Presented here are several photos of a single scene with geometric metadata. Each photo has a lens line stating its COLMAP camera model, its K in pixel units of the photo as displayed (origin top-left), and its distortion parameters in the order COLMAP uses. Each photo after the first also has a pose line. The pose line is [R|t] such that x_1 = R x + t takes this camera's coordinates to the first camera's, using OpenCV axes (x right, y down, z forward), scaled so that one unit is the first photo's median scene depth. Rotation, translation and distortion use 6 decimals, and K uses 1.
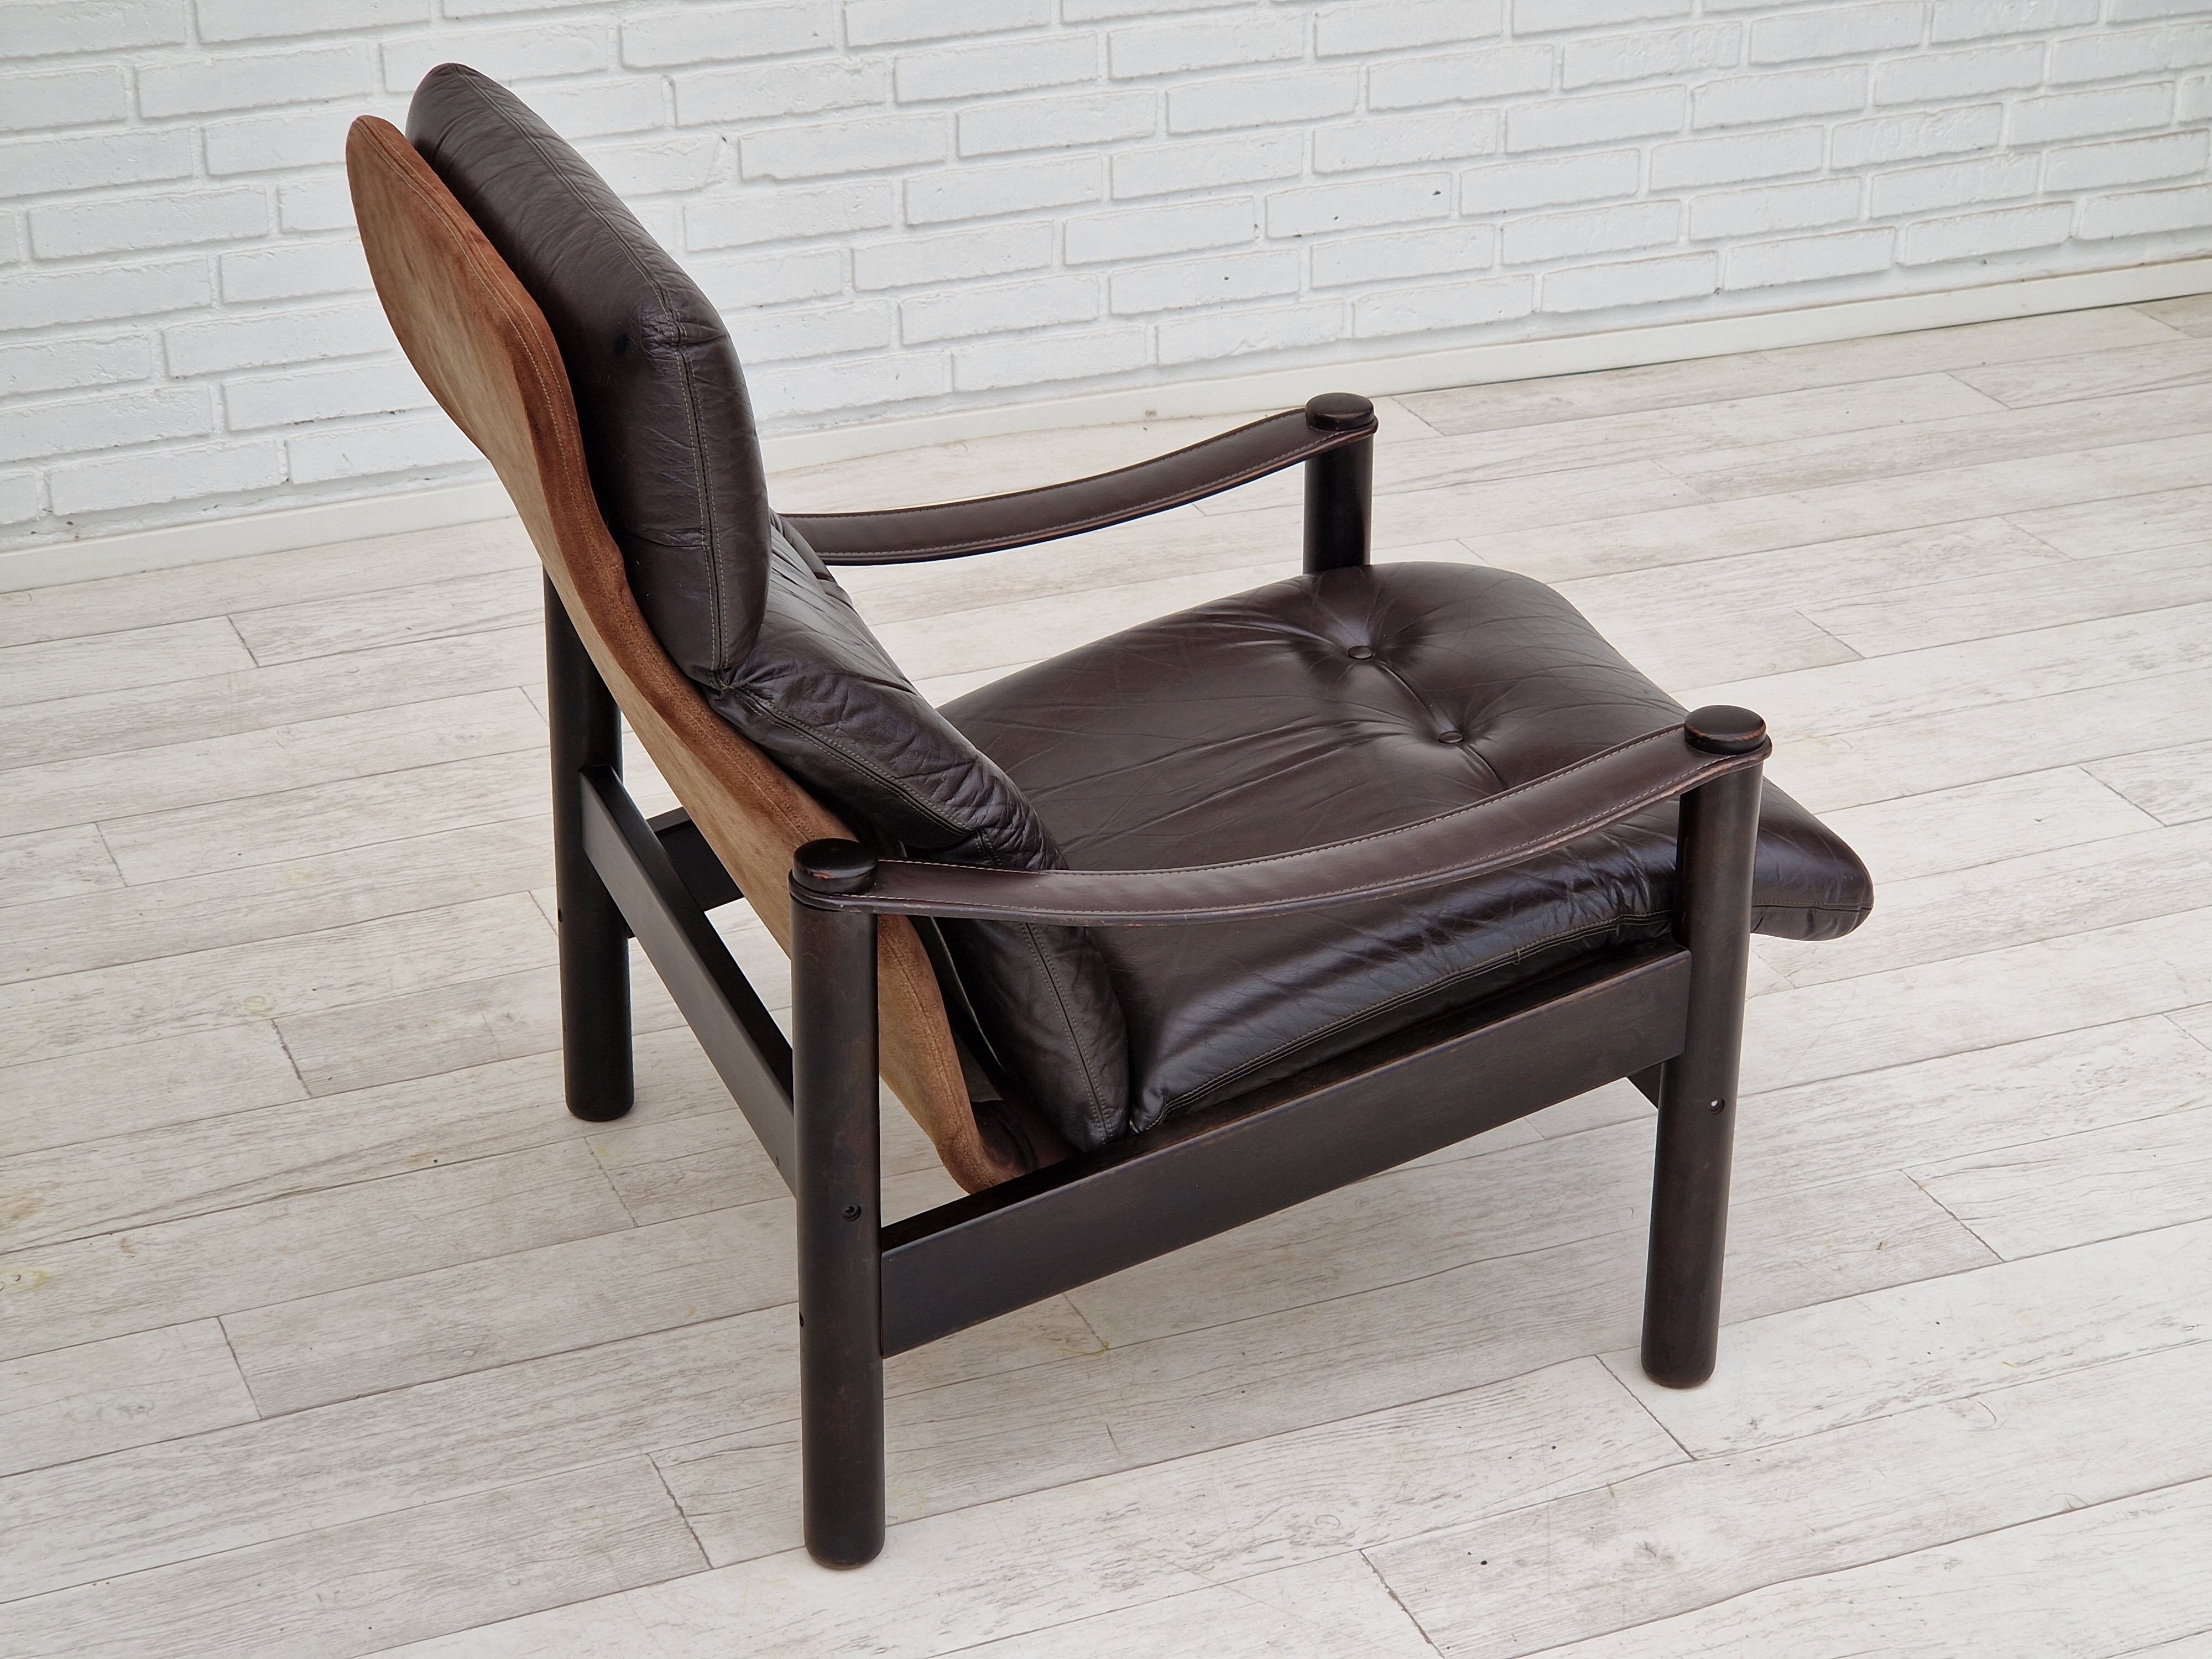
lens RADIAL K [[4242.4, 0, 1152.4], [0, 4242.4, 846.7], [0, 0, 1]] dist [0.103109, 0.000000]
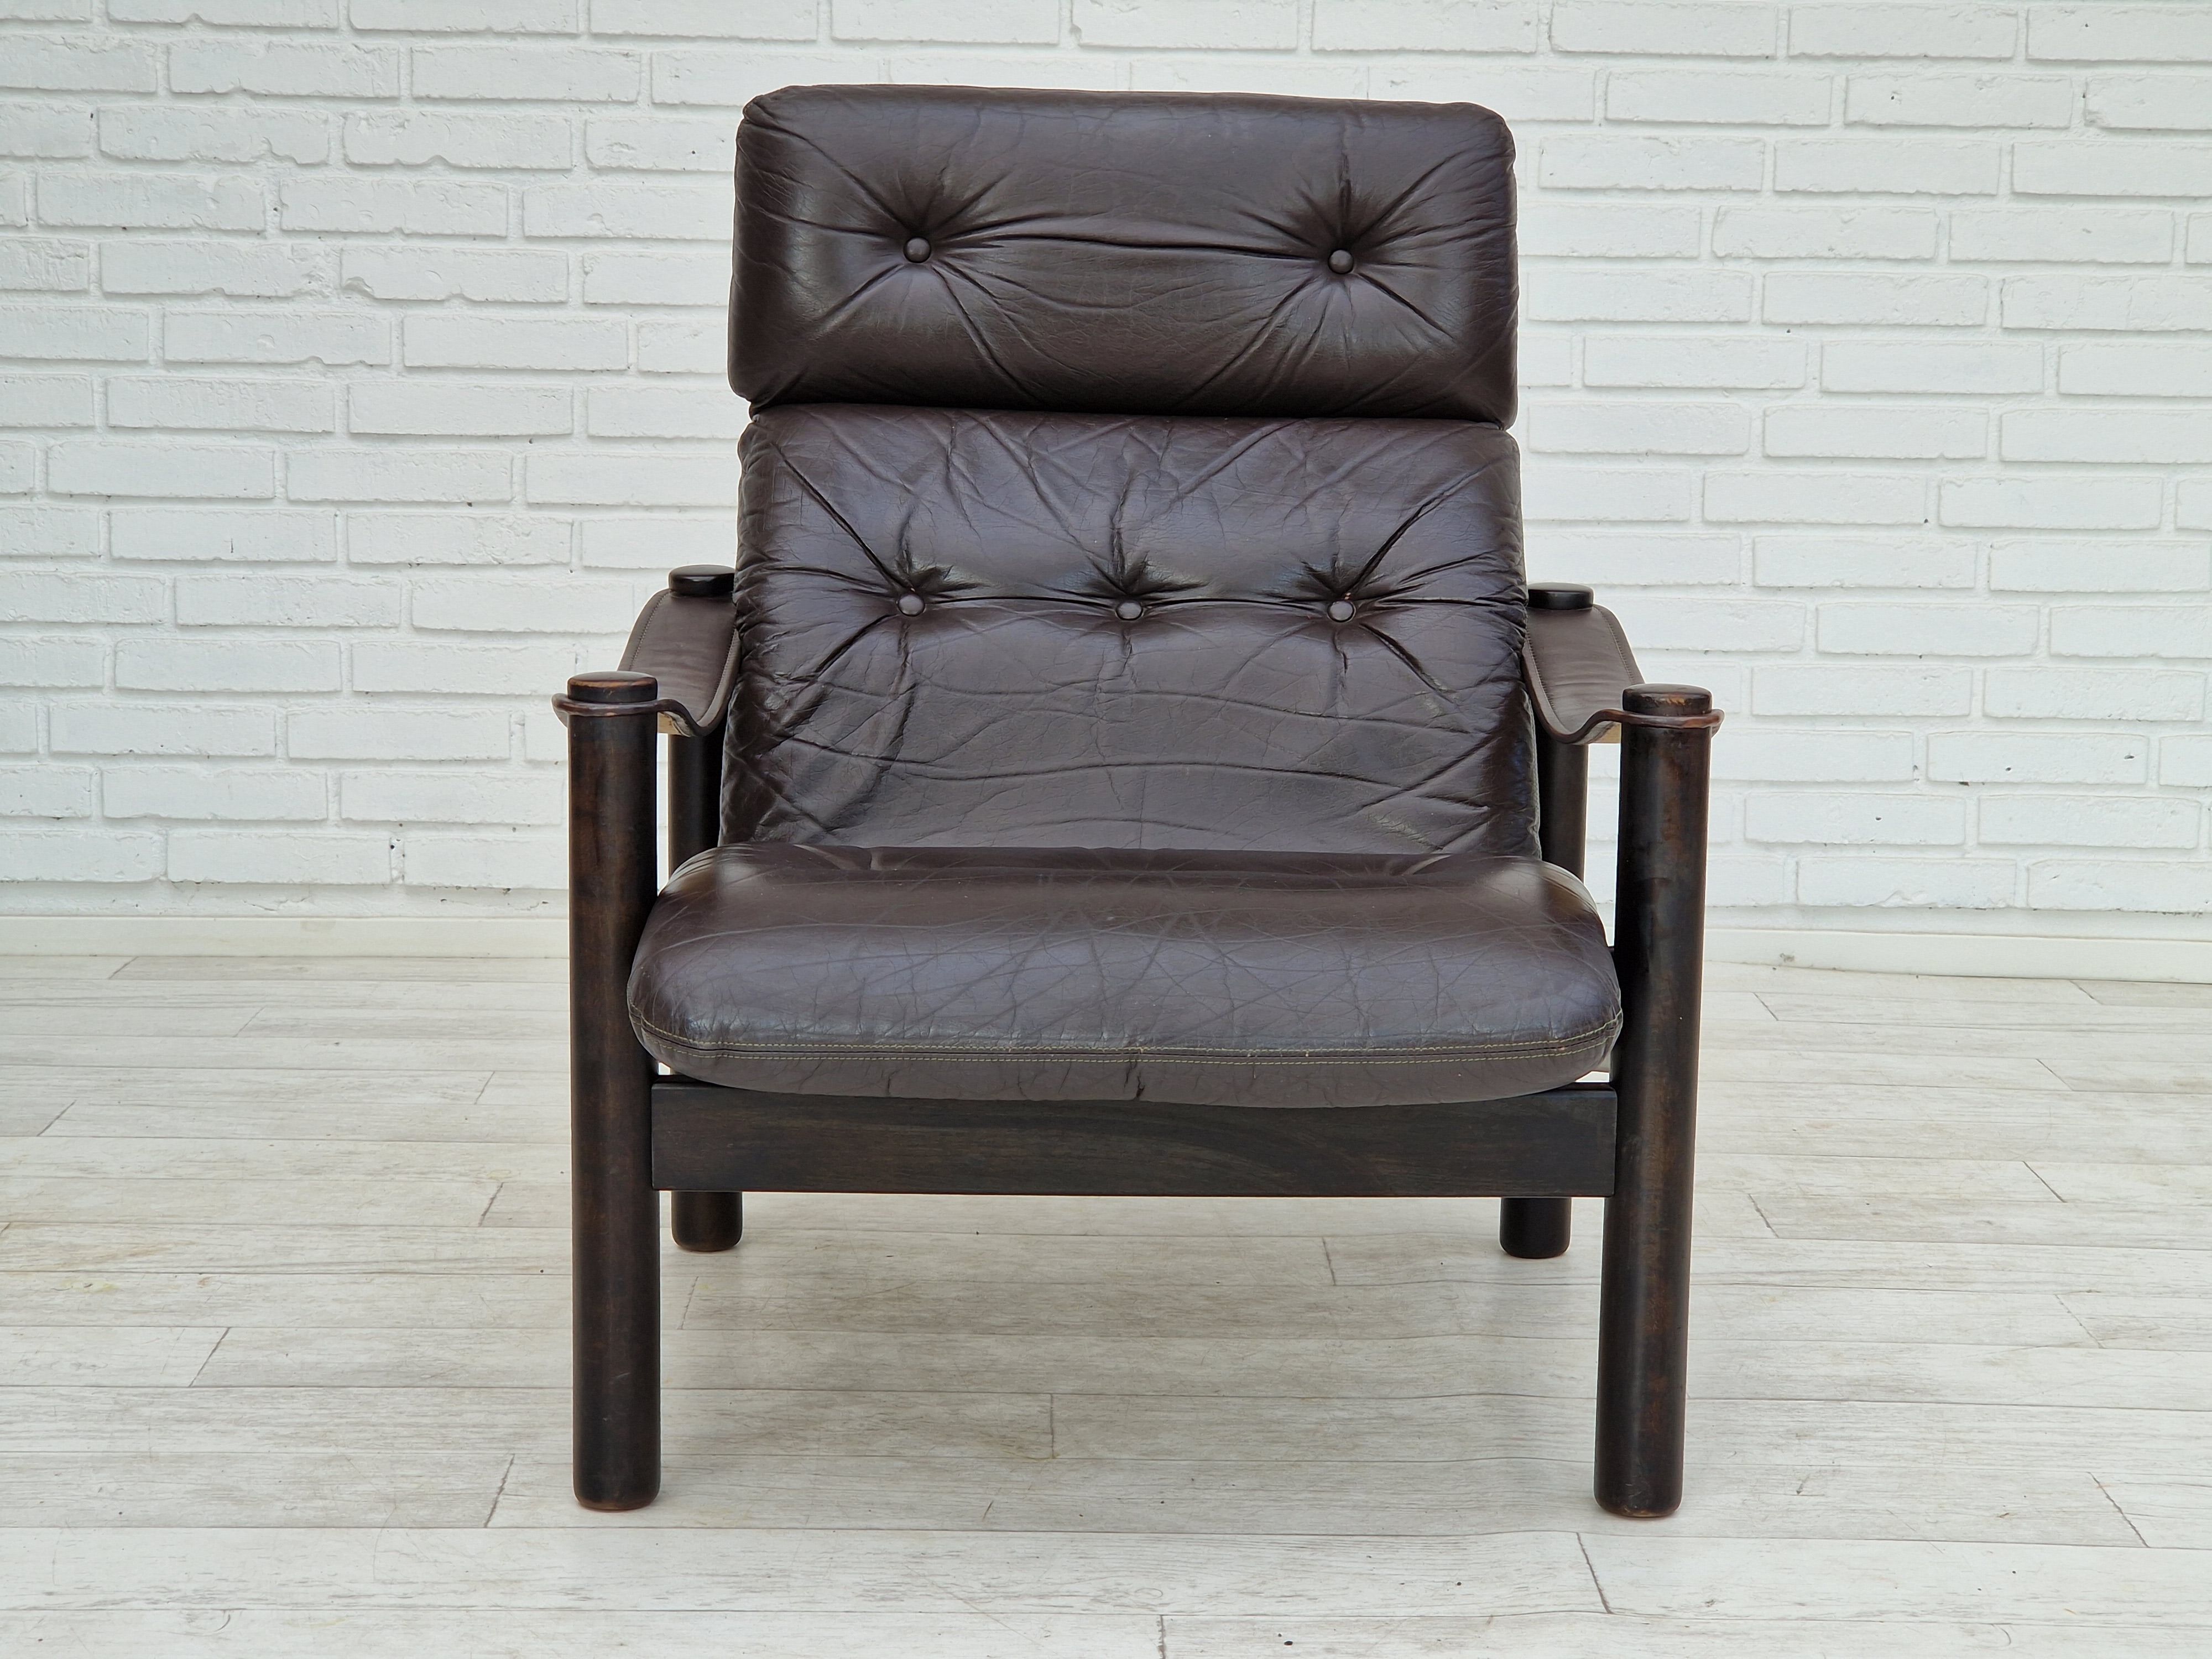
lens RADIAL K [[4242.4, 0, 1140.5], [0, 4242.4, 825.9], [0, 0, 1]] dist [0.103109, 0.000000]
pose [[0.927848, 0.067500, -0.366799, 0.240019], [-0.174659, 0.947615, -0.267431, 0.168201], [0.329533, 0.312200, 0.891033, 0.125076]]
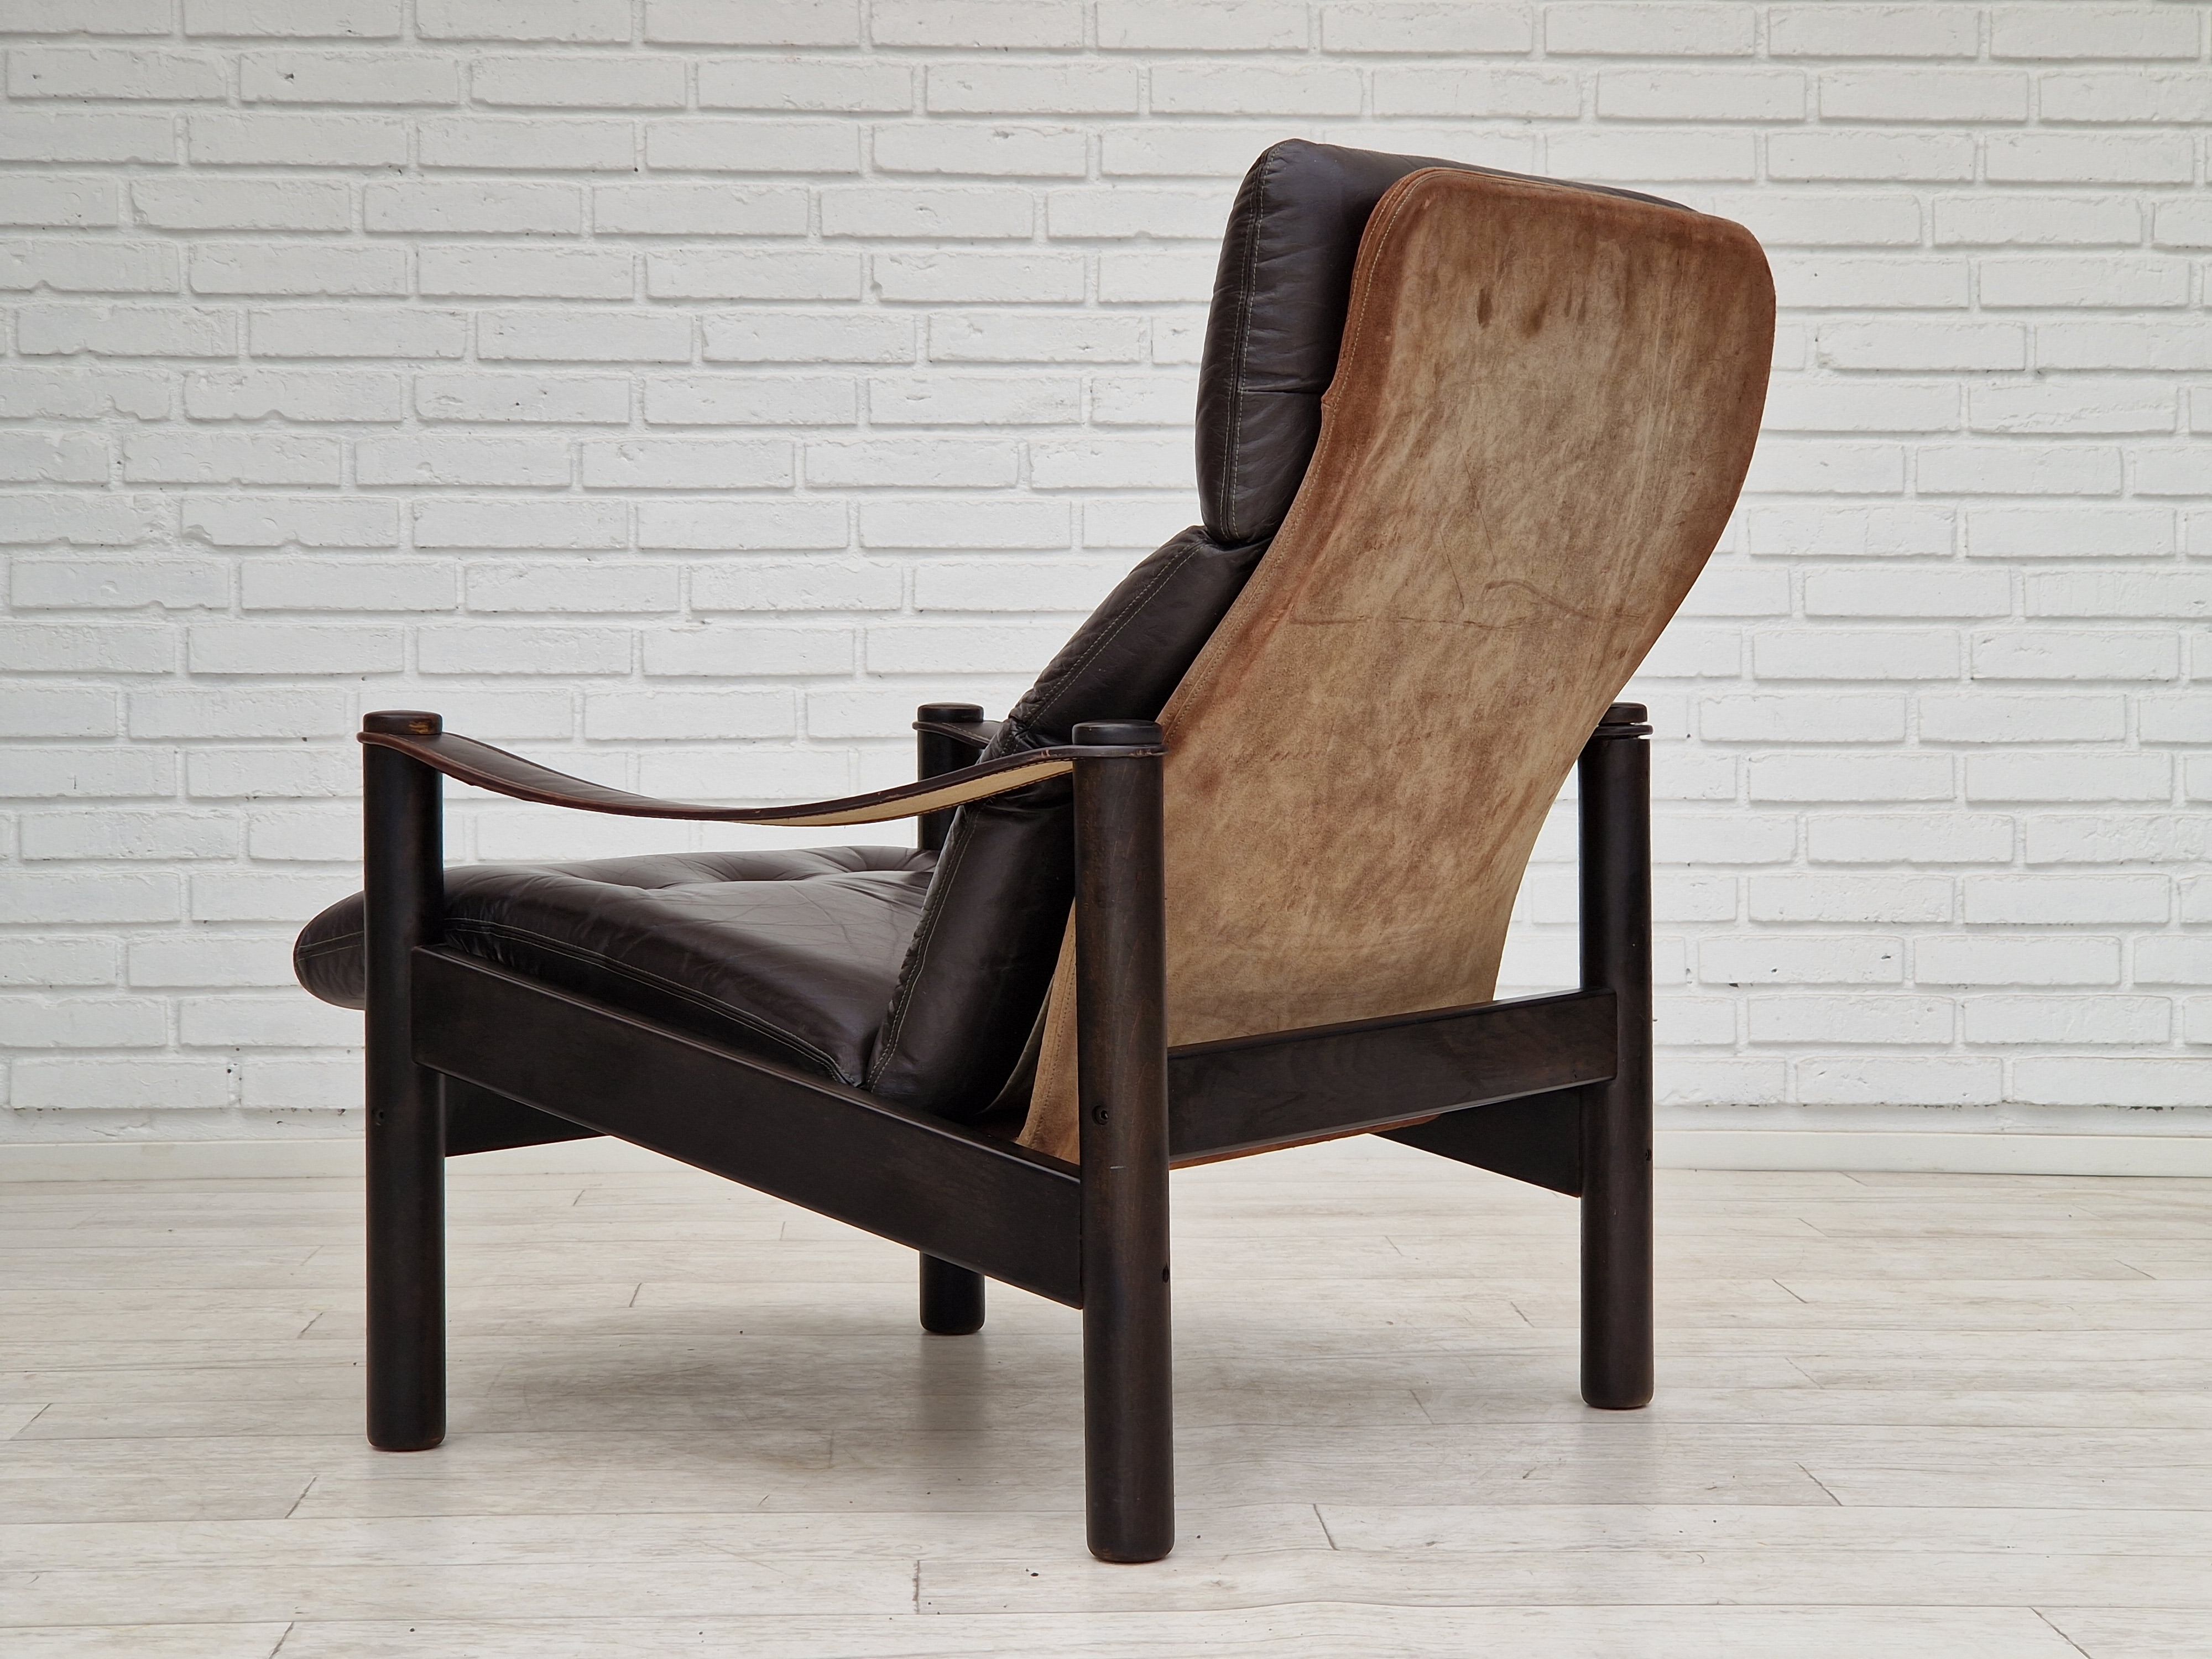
lens RADIAL K [[4242.4, 0, 1161.2], [0, 4242.4, 904.4], [0, 0, 1]] dist [0.103109, 0.000000]
pose [[0.939406, 0.015763, -0.342445, 0.282320], [-0.148072, 0.919607, -0.363865, 0.248632], [0.309179, 0.392523, 0.866218, 0.111518]]
